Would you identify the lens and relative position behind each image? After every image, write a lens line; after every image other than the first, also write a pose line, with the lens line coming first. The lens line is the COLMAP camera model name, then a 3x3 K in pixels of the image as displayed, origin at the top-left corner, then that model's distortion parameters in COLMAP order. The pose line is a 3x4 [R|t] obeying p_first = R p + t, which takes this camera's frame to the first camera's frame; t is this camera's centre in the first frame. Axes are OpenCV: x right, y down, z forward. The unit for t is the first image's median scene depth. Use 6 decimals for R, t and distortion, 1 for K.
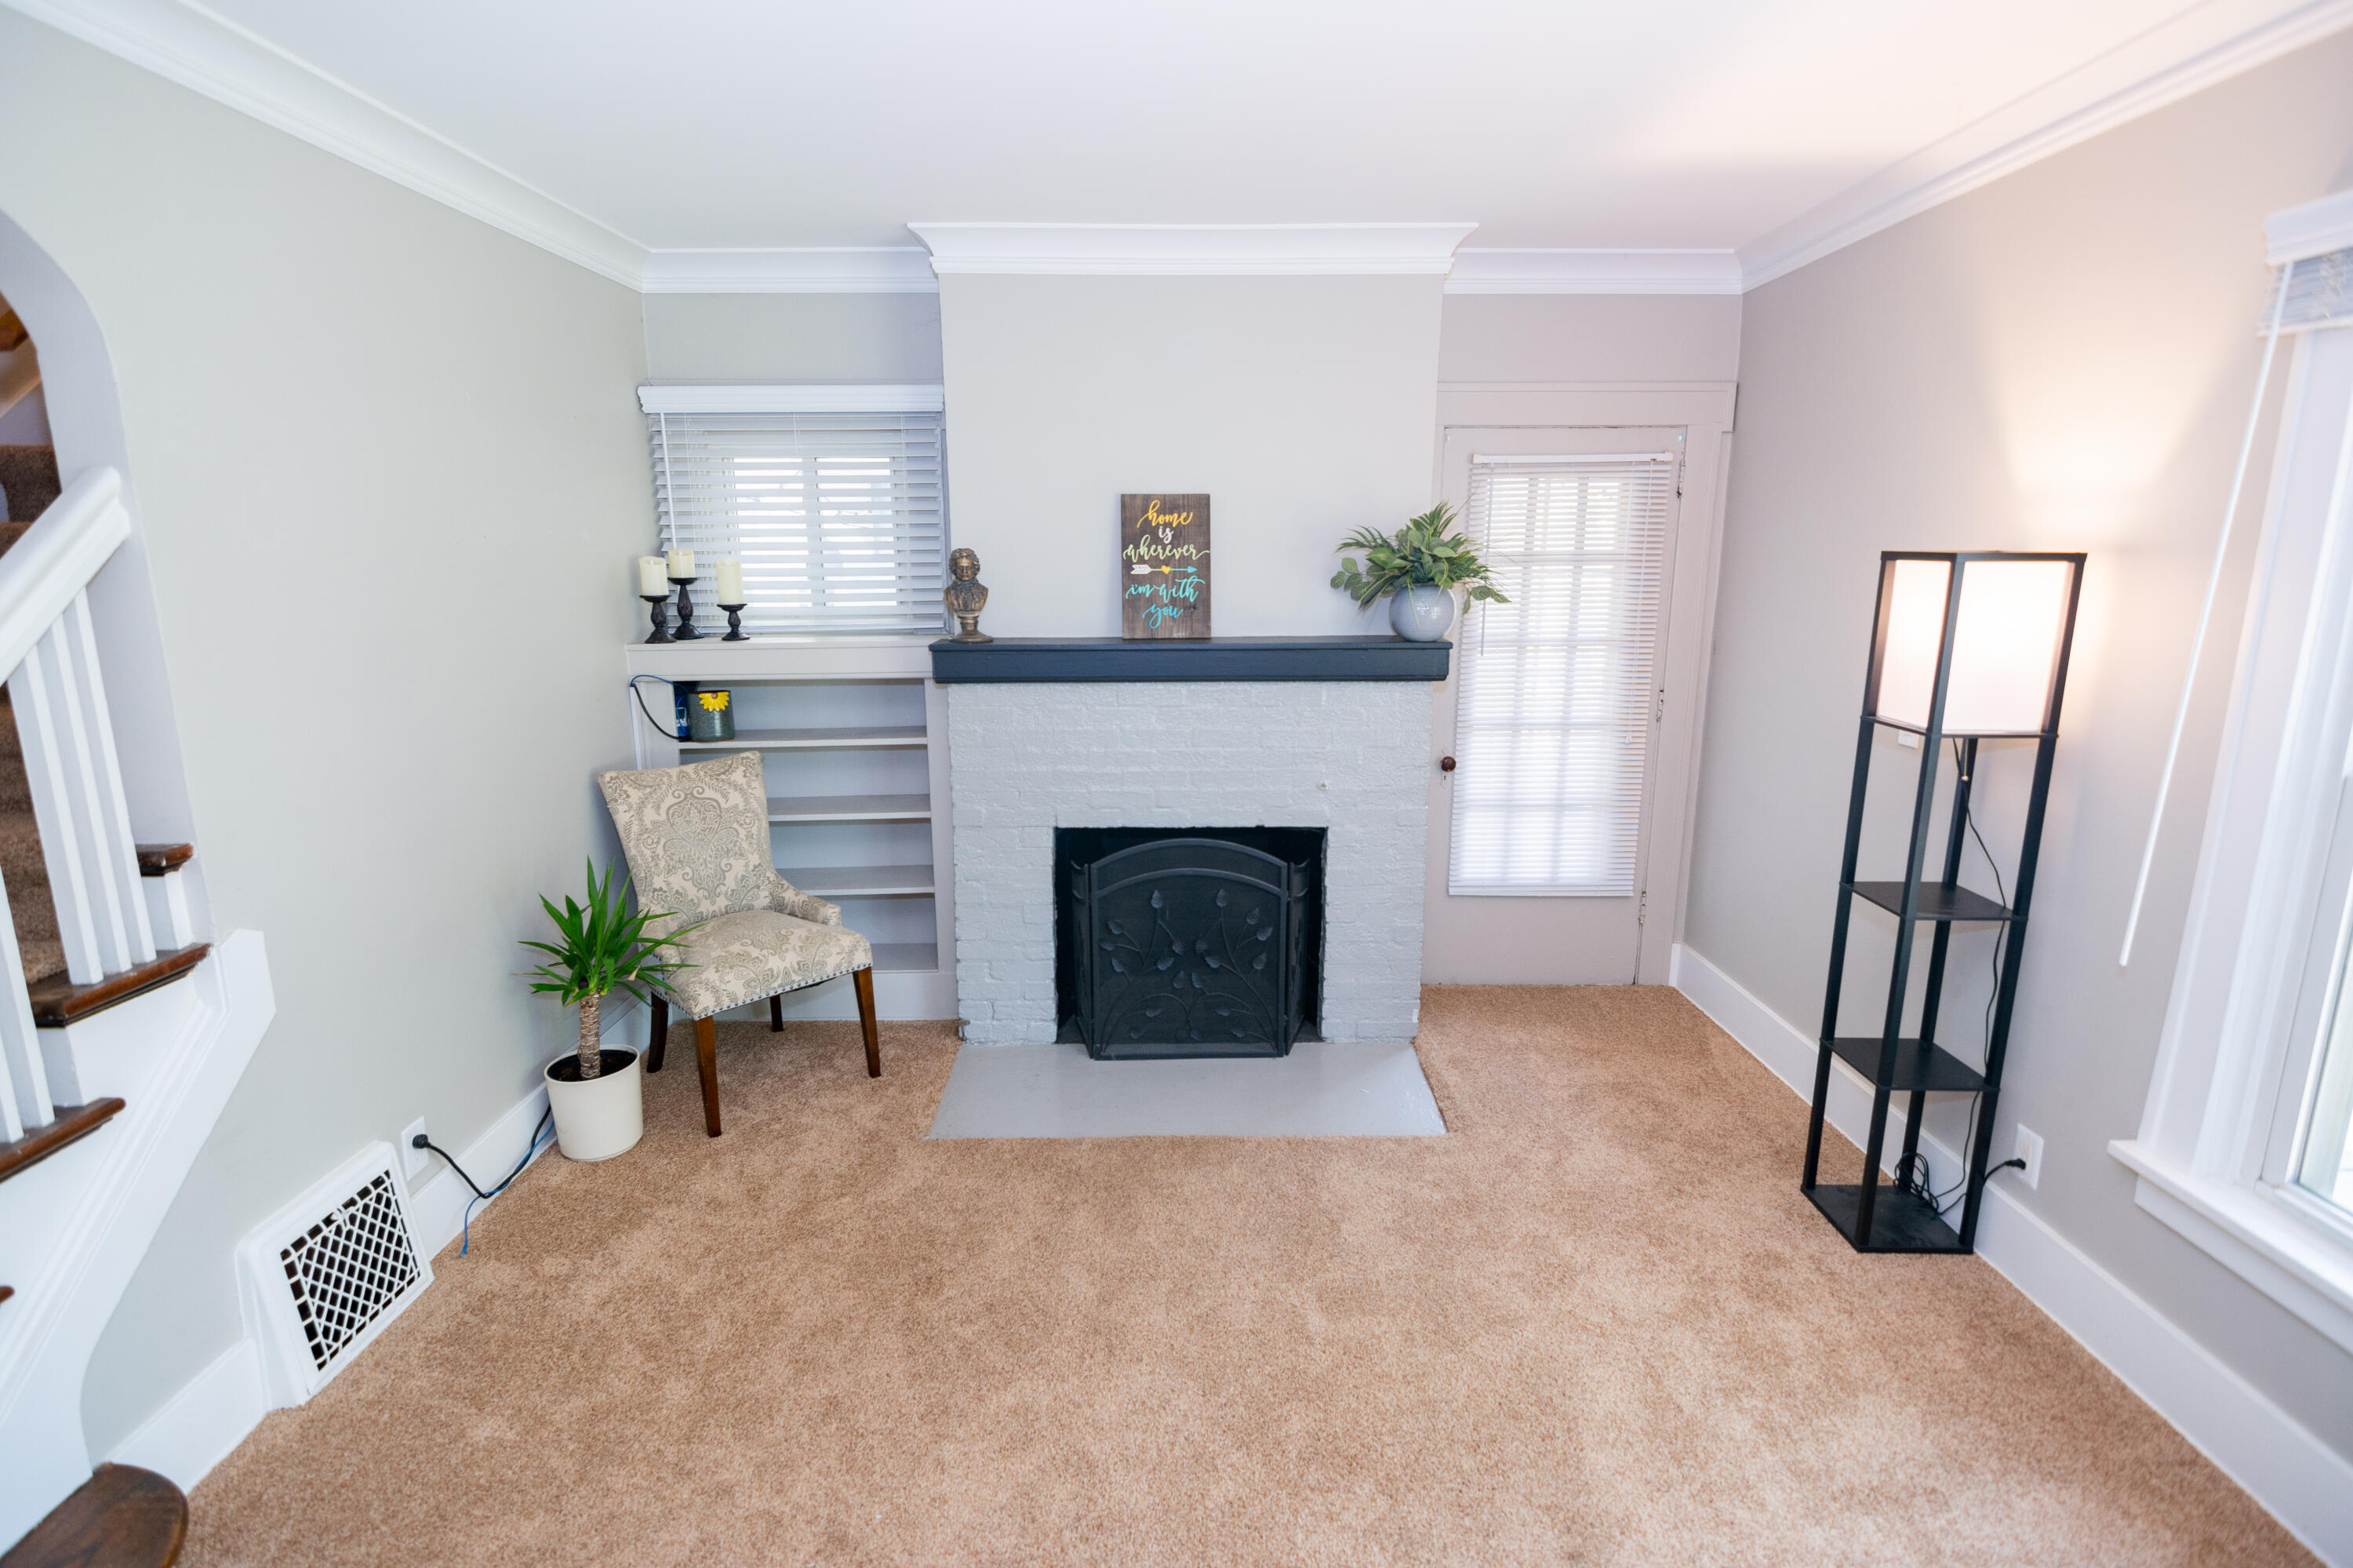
lens RADIAL K [[1143.0, 0, 1164.3], [0, 1143.0, 784.5], [0, 0, 1]] dist [0.022748, -0.014249]
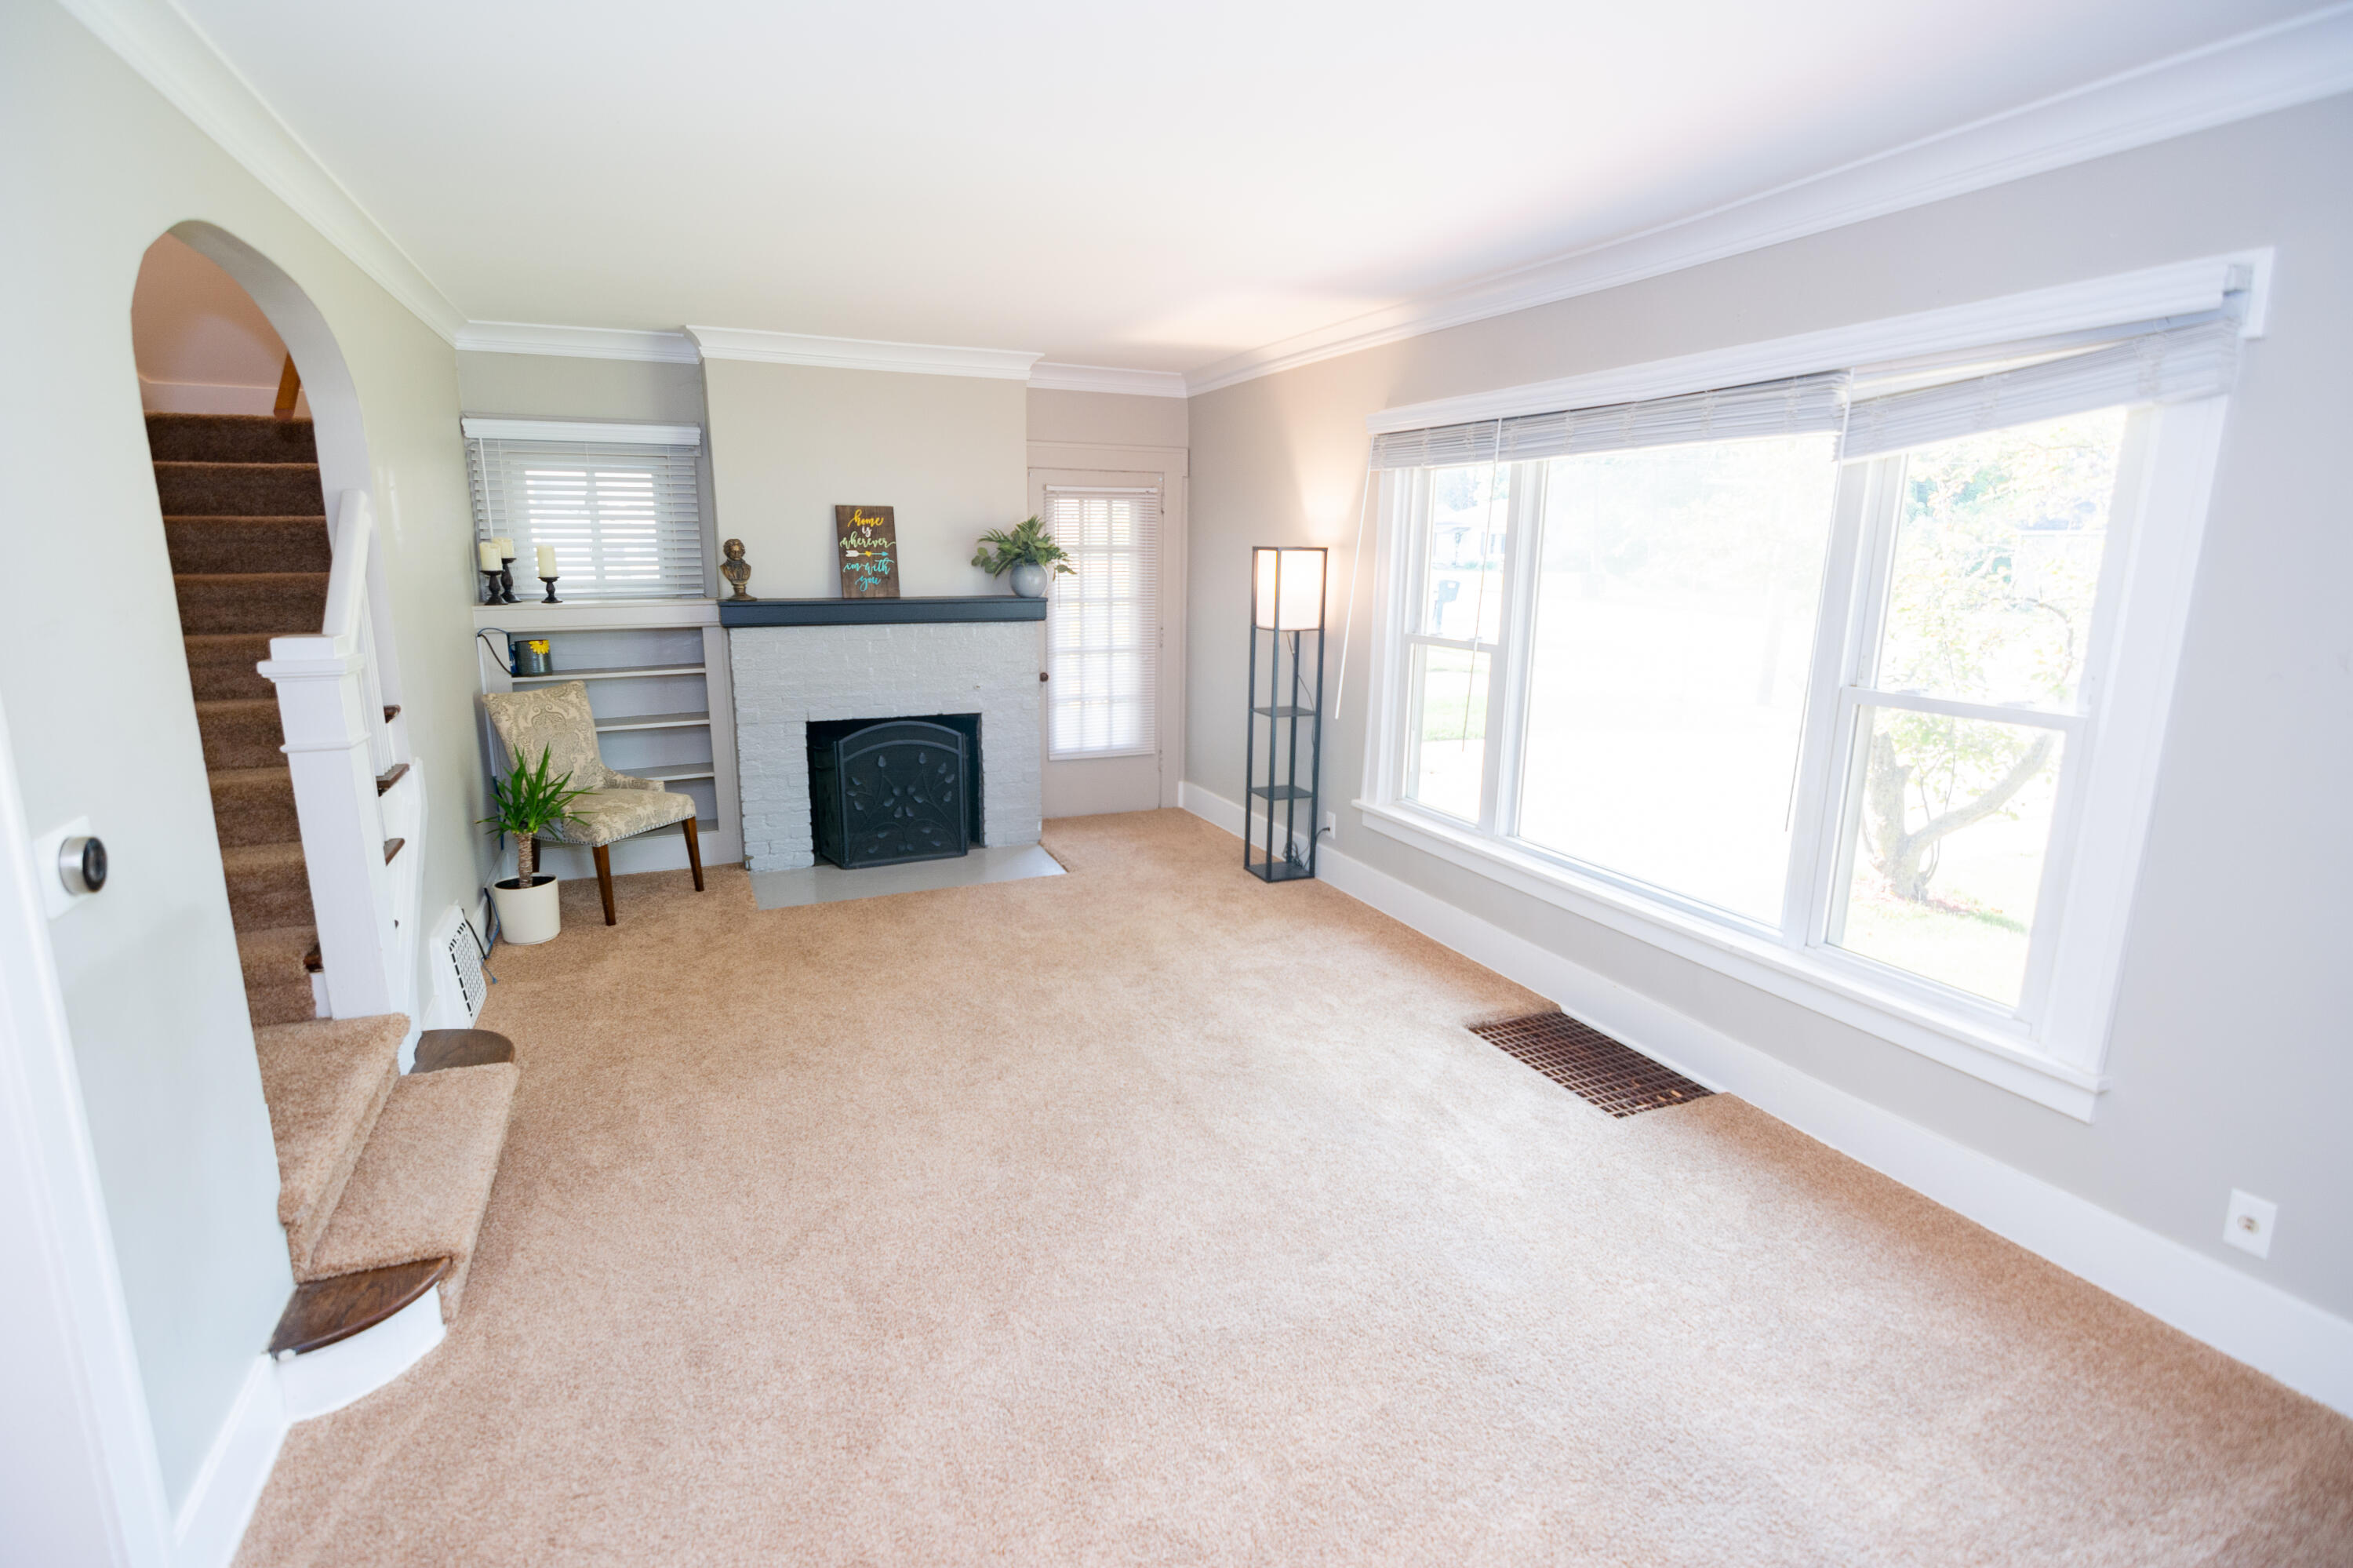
lens RADIAL K [[1143.0, 0, 1164.3], [0, 1143.0, 784.5], [0, 0, 1]] dist [0.022748, -0.014249]
pose [[0.916221, -0.075204, 0.393551, -0.270943], [0.072848, 0.997123, 0.020945, 0.125866], [-0.393994, 0.009479, 0.919064, -0.609086]]
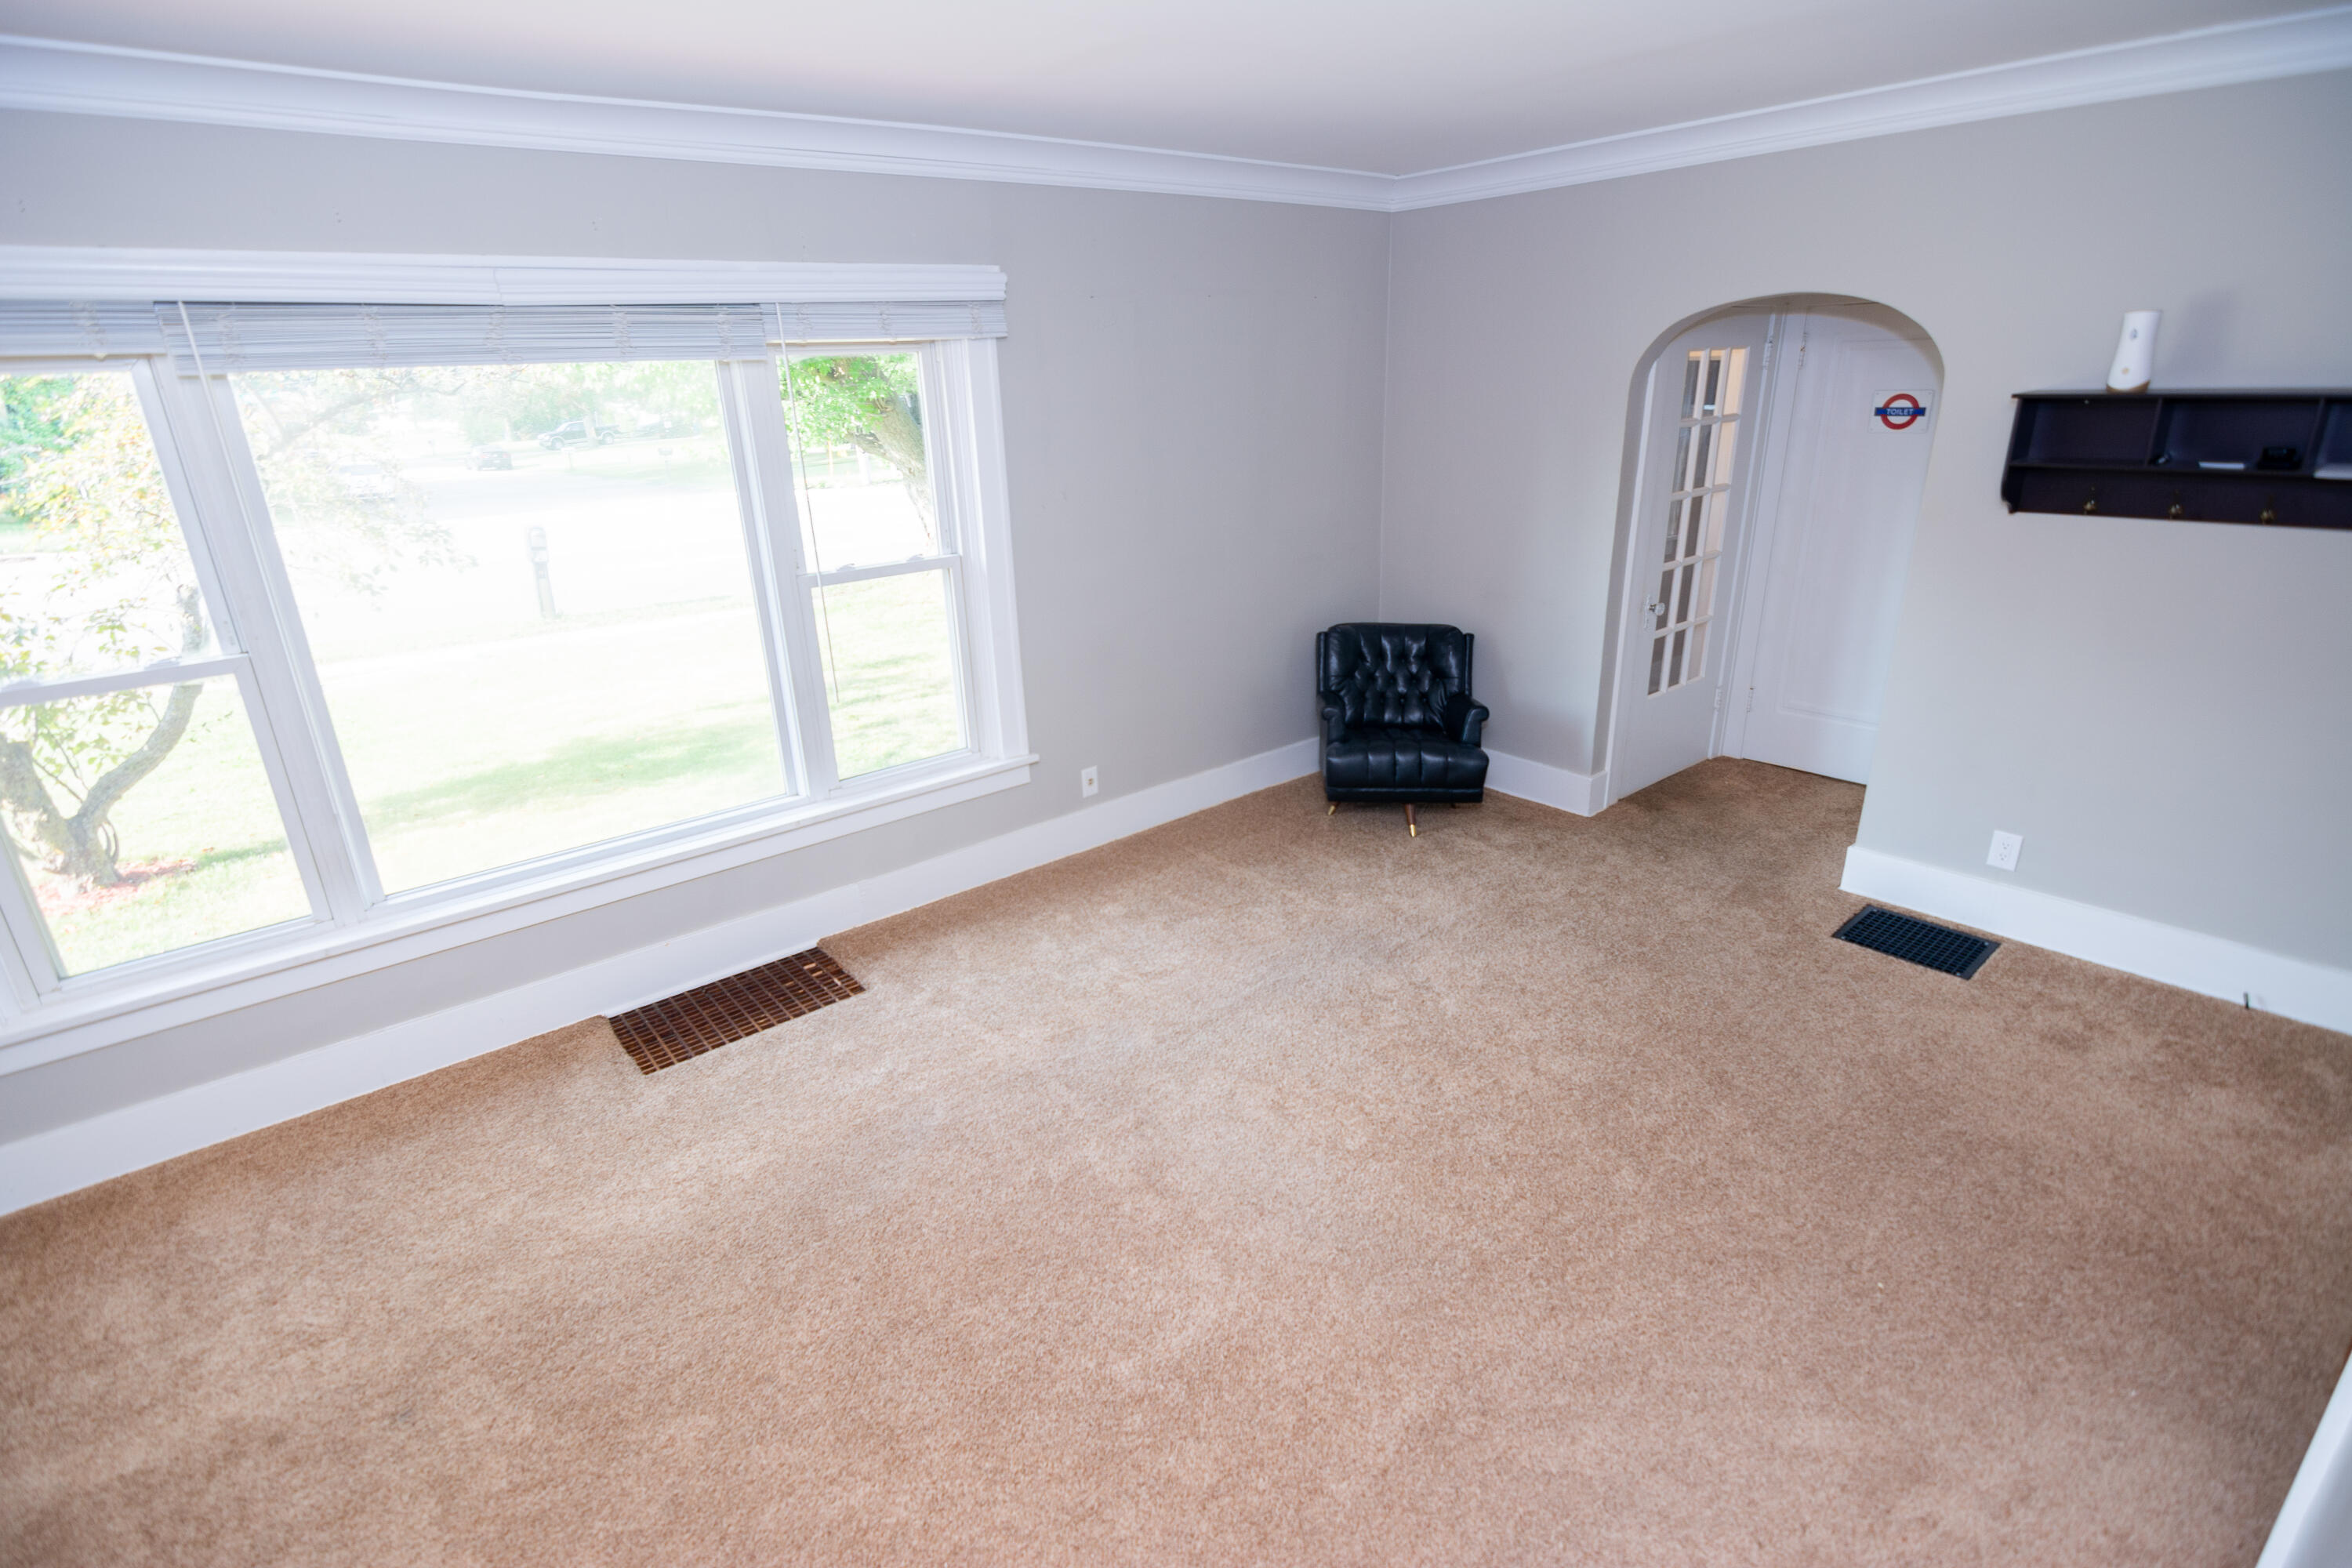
lens RADIAL K [[1142.4, 0, 1163.8], [0, 1142.4, 784.5], [0, 0, 1]] dist [0.022748, -0.014249]
pose [[-0.642432, -0.246901, 0.725480, -0.462096], [0.187244, 0.867413, 0.461014, -0.143745], [-0.743116, 0.432012, -0.511023, 0.342497]]
